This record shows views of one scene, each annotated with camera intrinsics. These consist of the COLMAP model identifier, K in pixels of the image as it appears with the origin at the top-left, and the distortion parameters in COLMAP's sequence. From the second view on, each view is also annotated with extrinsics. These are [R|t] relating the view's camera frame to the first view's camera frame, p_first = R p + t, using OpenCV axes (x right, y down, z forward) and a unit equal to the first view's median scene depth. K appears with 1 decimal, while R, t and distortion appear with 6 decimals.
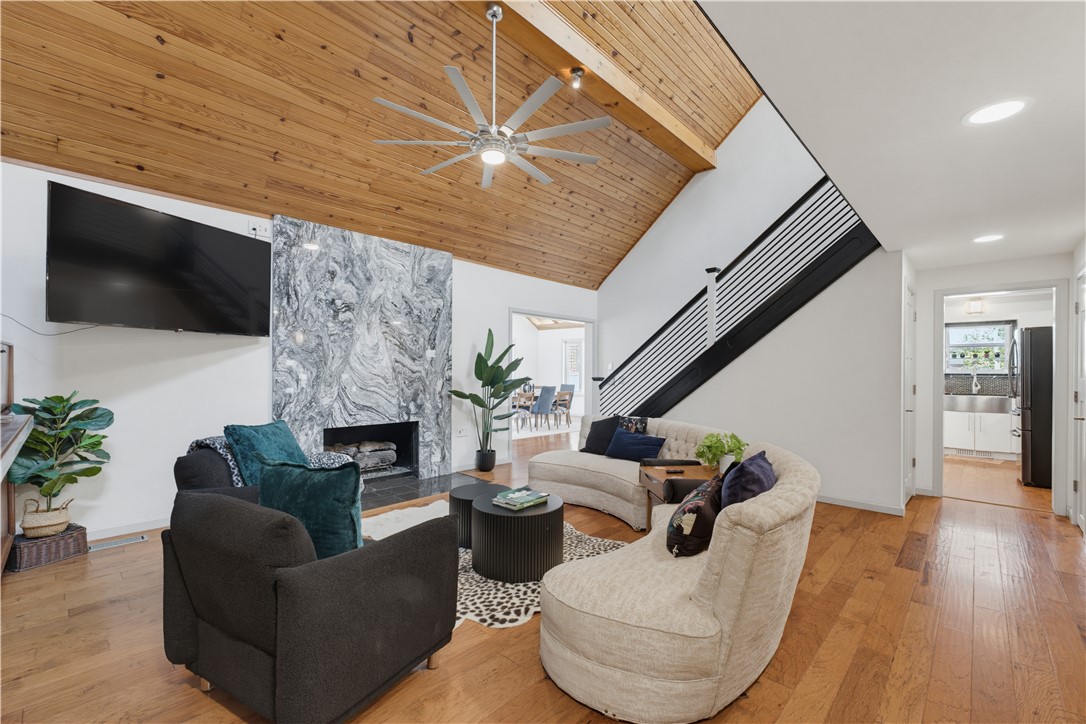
lens RADIAL K [[463.2, 0, 547.2], [0, 463.2, 369.0], [0, 0, 1]] dist [0.001930, 0.000562]
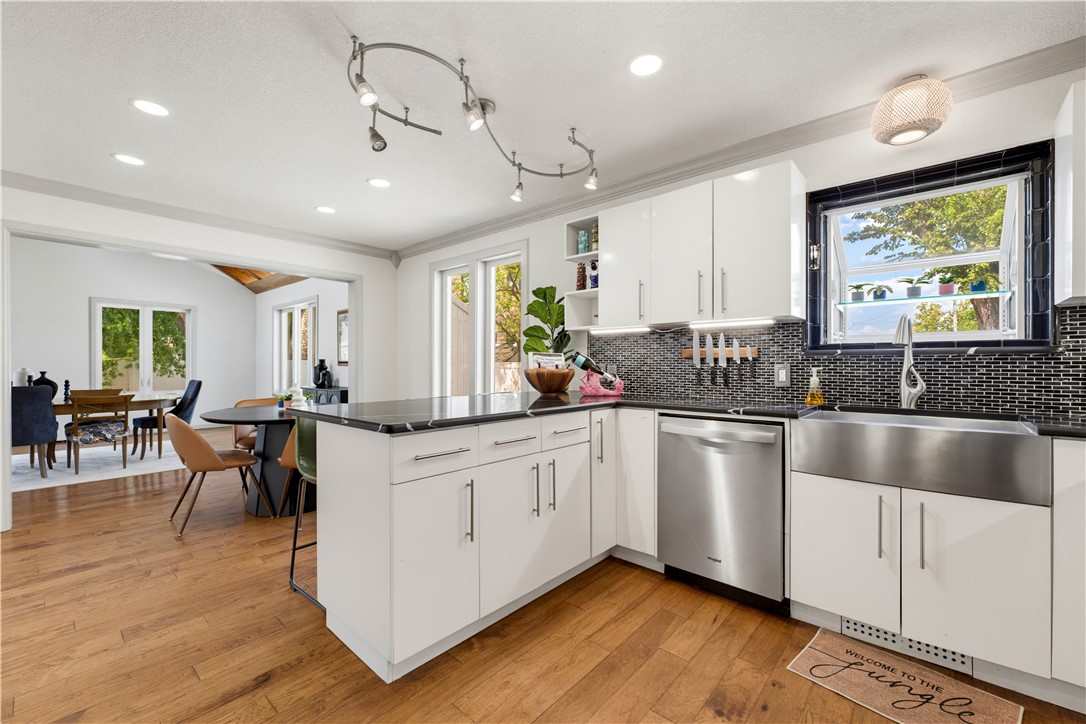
lens RADIAL K [[447.5, 0, 545.4], [0, 447.5, 362.4], [0, 0, 1]] dist [-0.002736, 0.002477]
pose [[0.999272, -0.017038, 0.034129, 0.696435], [0.017126, 0.999851, -0.002292, 0.022232], [-0.034085, 0.002875, 0.999415, 0.741118]]
